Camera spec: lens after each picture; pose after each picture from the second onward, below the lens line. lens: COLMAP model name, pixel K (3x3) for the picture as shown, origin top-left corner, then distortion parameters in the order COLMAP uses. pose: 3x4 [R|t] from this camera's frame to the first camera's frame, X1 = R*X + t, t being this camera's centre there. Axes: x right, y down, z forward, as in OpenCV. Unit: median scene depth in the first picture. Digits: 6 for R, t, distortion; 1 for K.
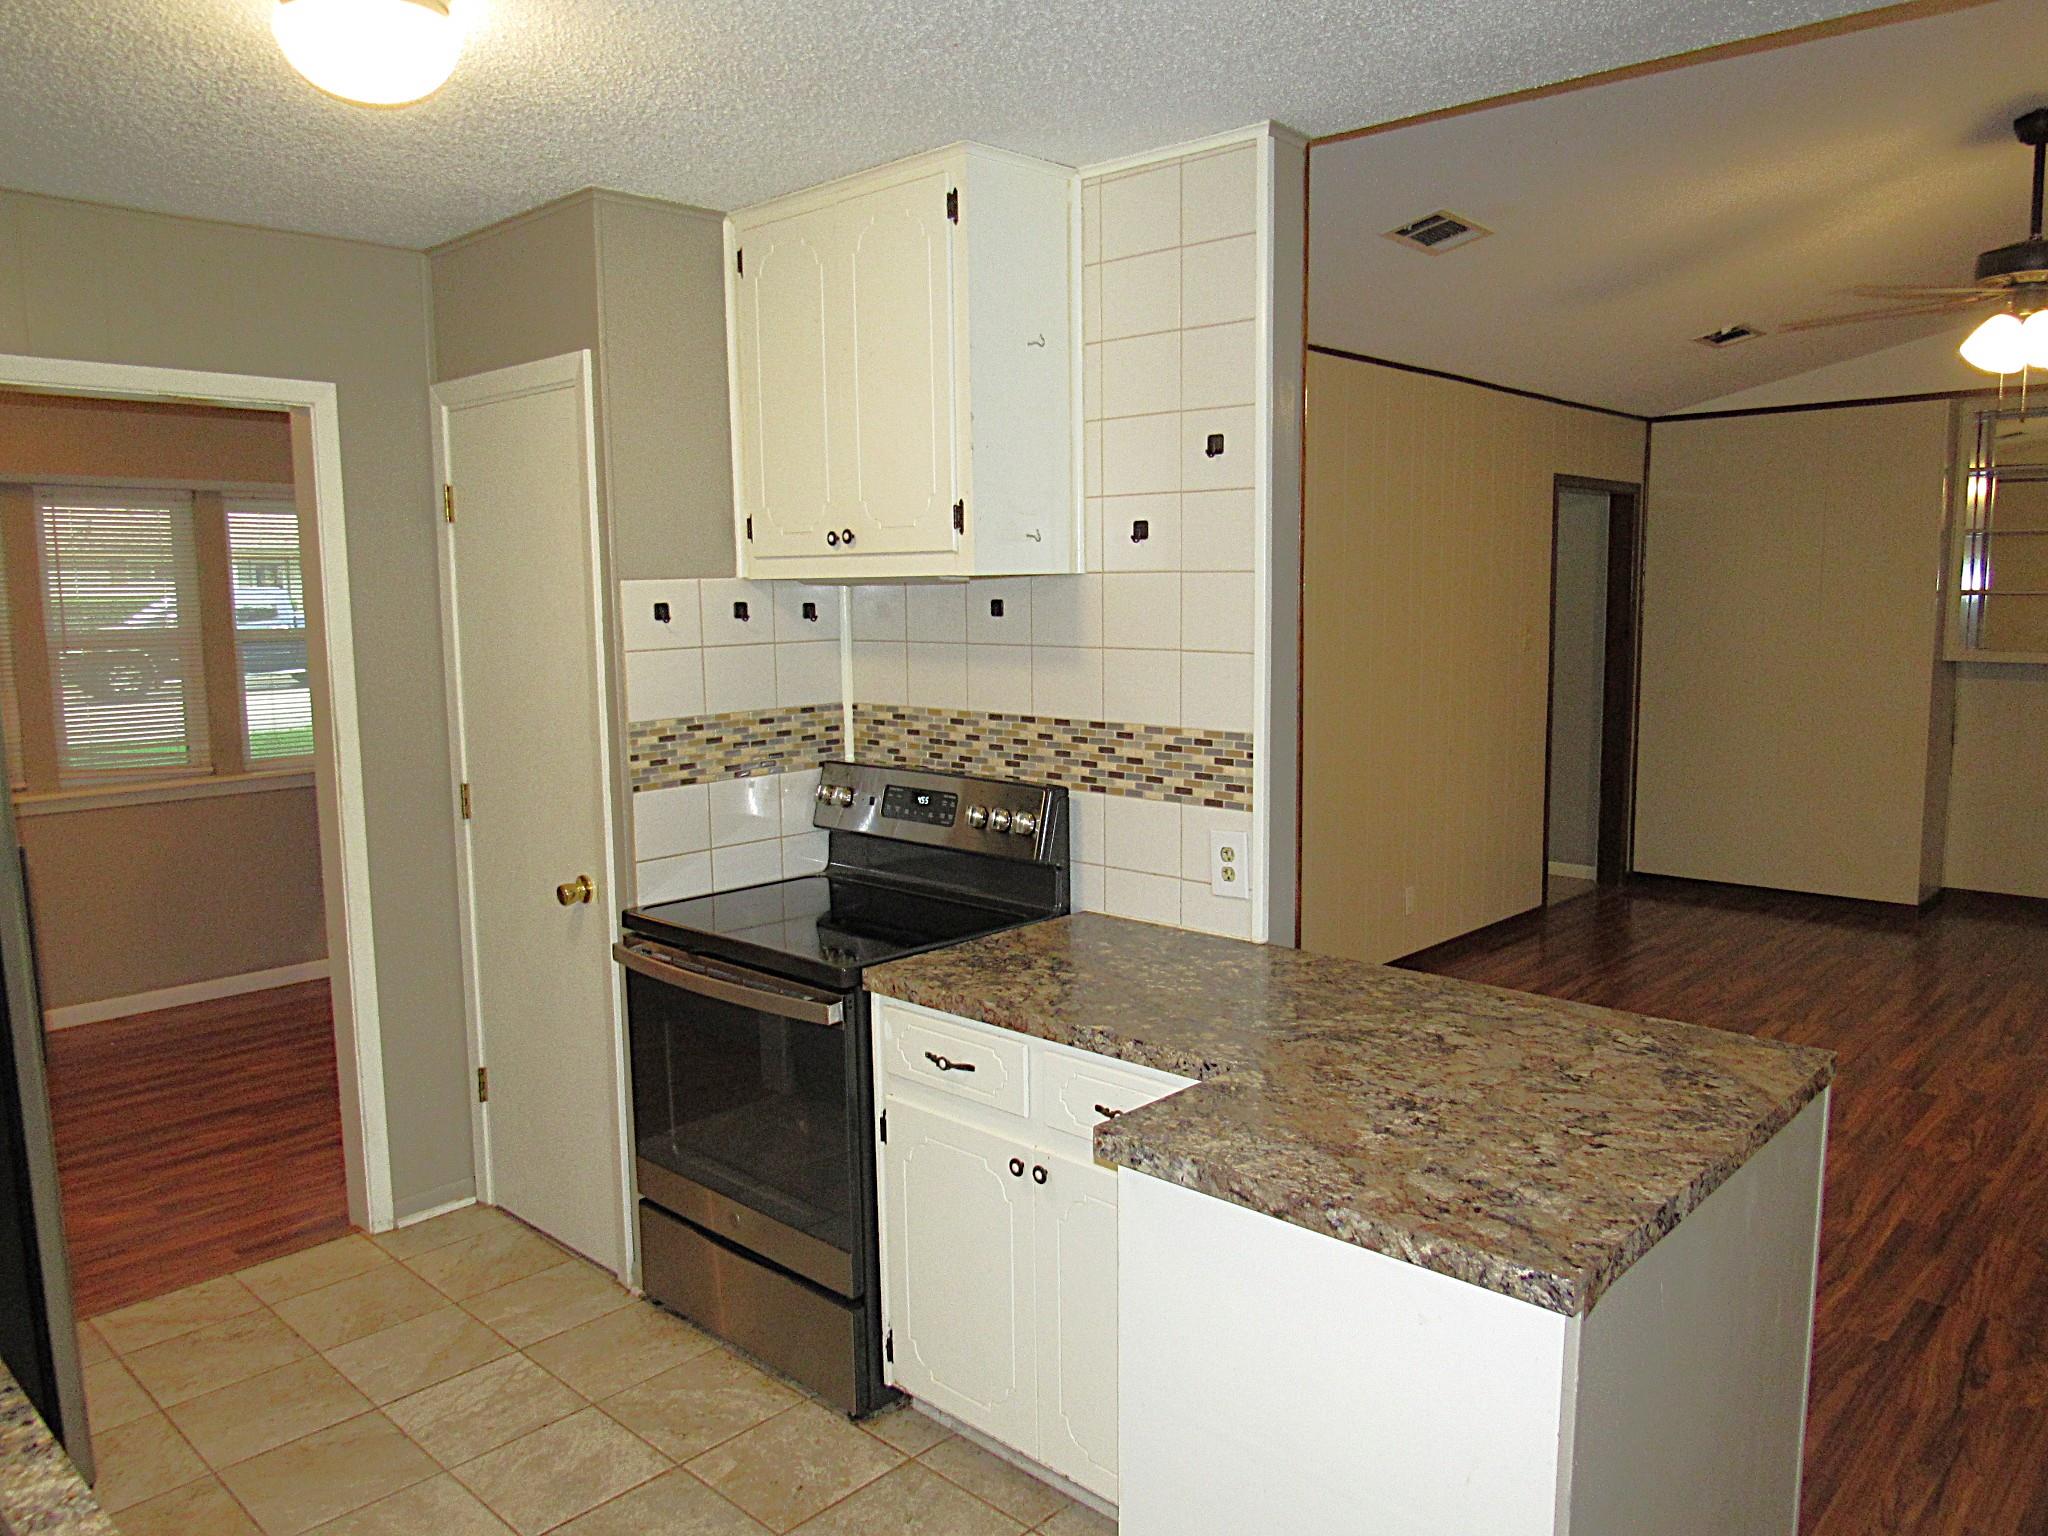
lens RADIAL K [[1458.0, 0, 1005.9], [0, 1458.0, 752.3], [0, 0, 1]] dist [-0.028491, 0.001845]
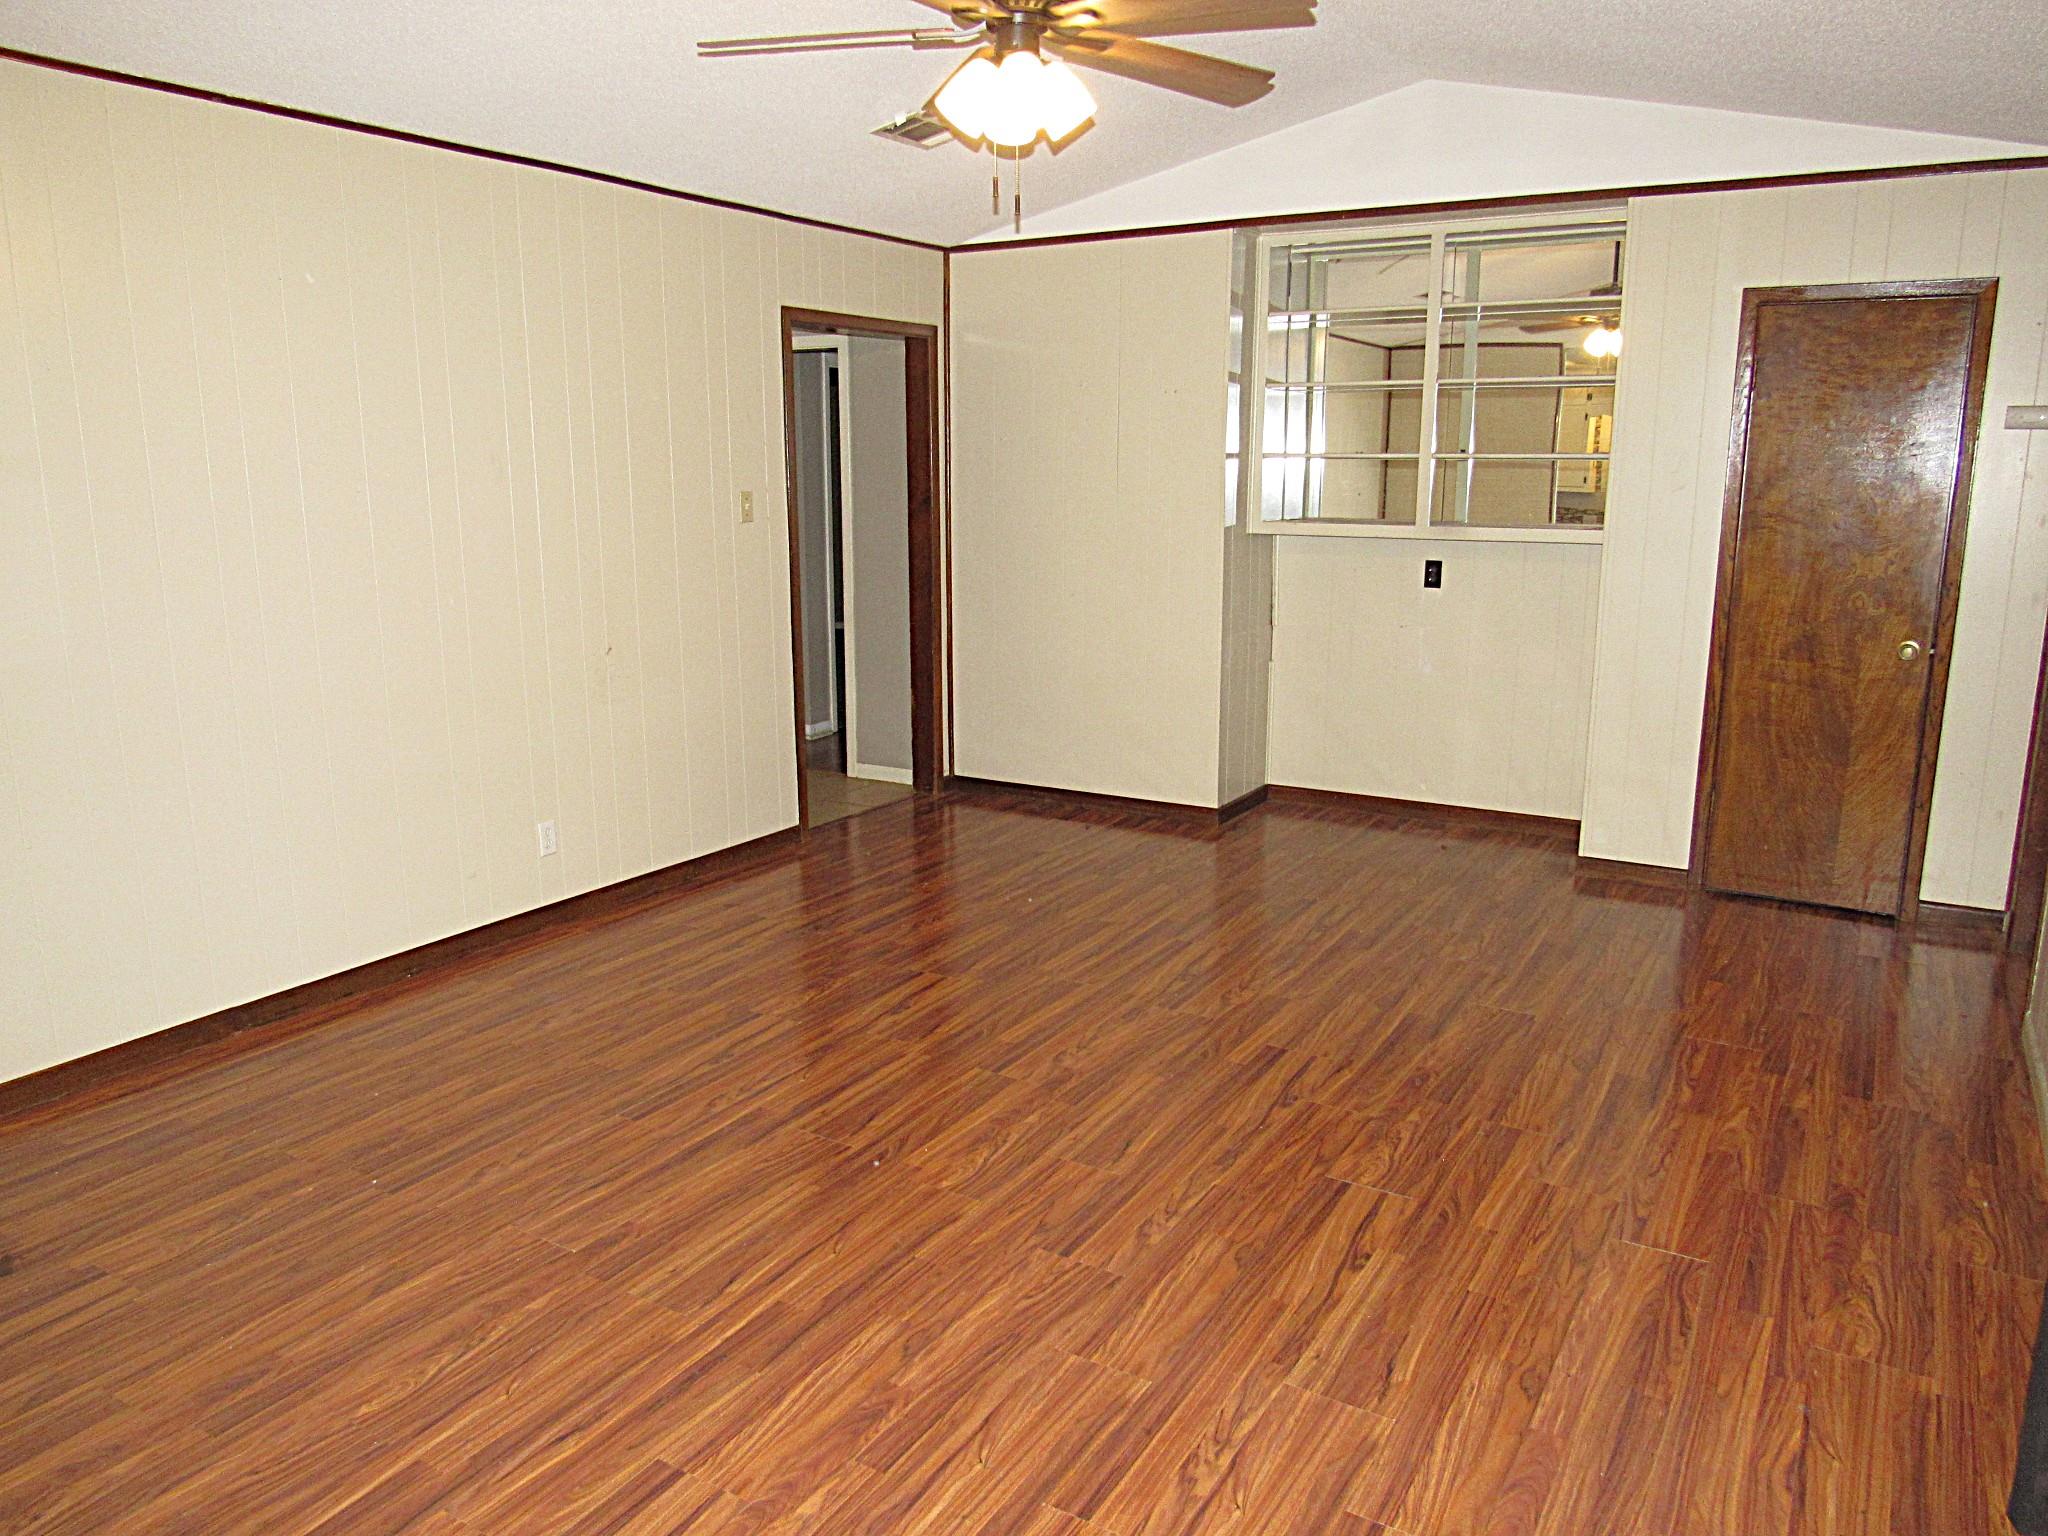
lens RADIAL K [[1458.0, 0, 1037.7], [0, 1458.0, 773.3], [0, 0, 1]] dist [-0.028491, 0.001845]
pose [[0.972627, -0.034032, 0.229865, 0.289325], [0.009092, 0.994034, 0.108695, -0.015656], [-0.232192, -0.103629, 0.967134, 0.128566]]
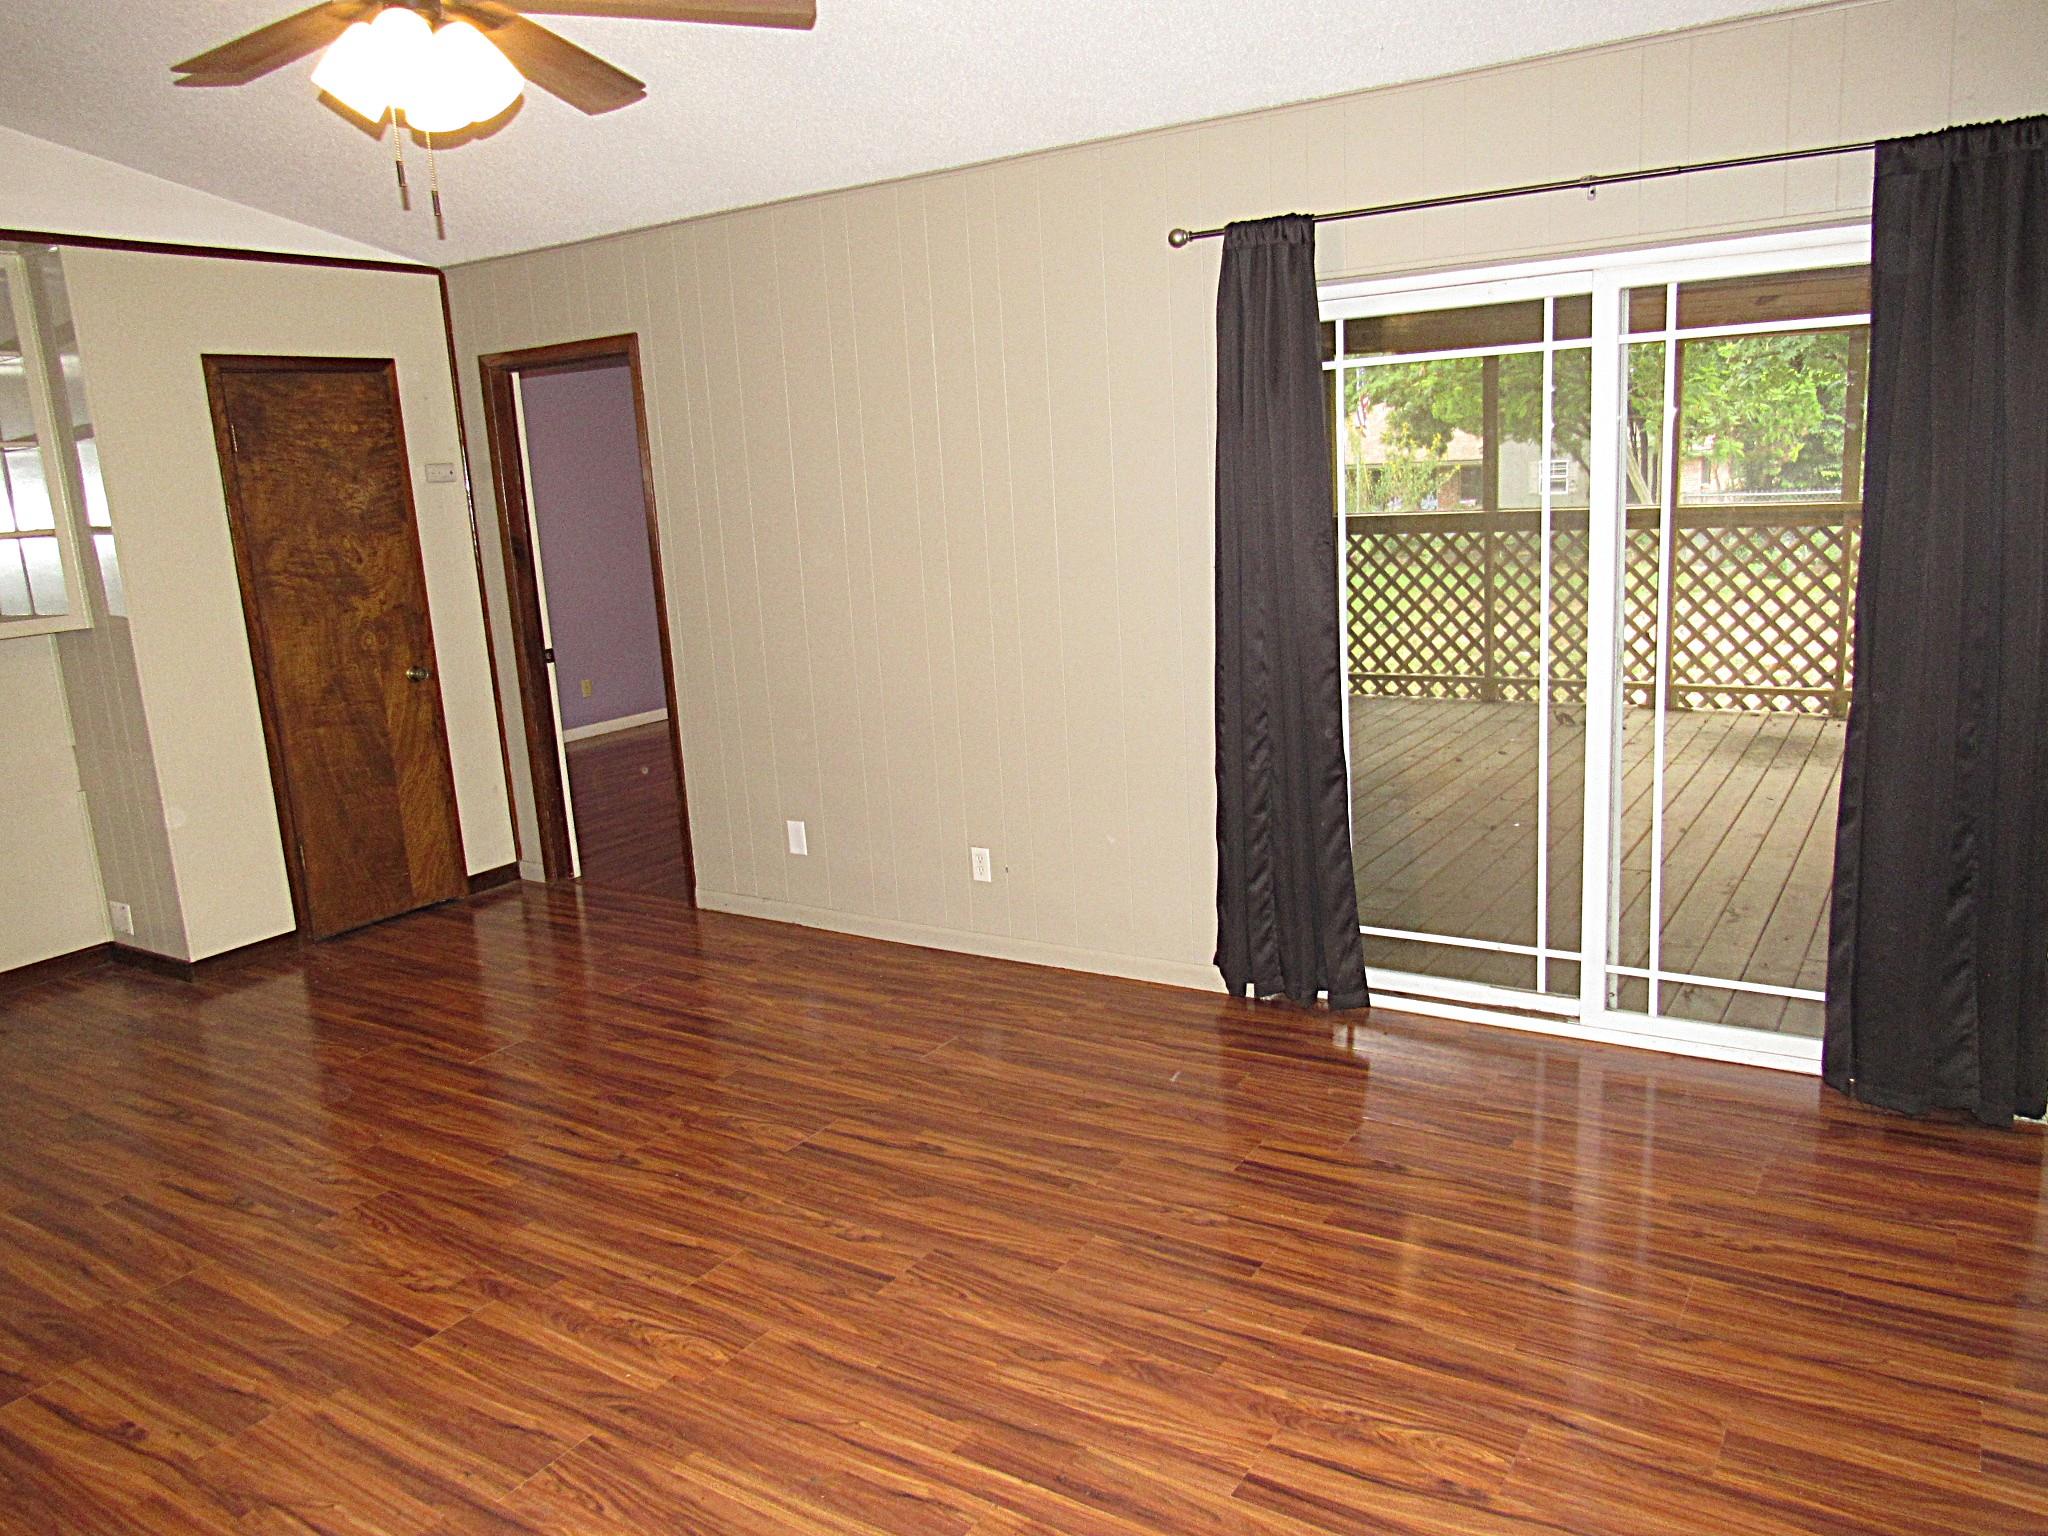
lens RADIAL K [[1458.0, 0, 1028.7], [0, 1458.0, 759.4], [0, 0, 1]] dist [-0.028491, 0.001845]
pose [[-0.190393, -0.168371, 0.967162, 0.014677], [0.164425, 0.965797, 0.200502, -0.053010], [-0.967840, 0.197200, -0.156196, 0.494708]]
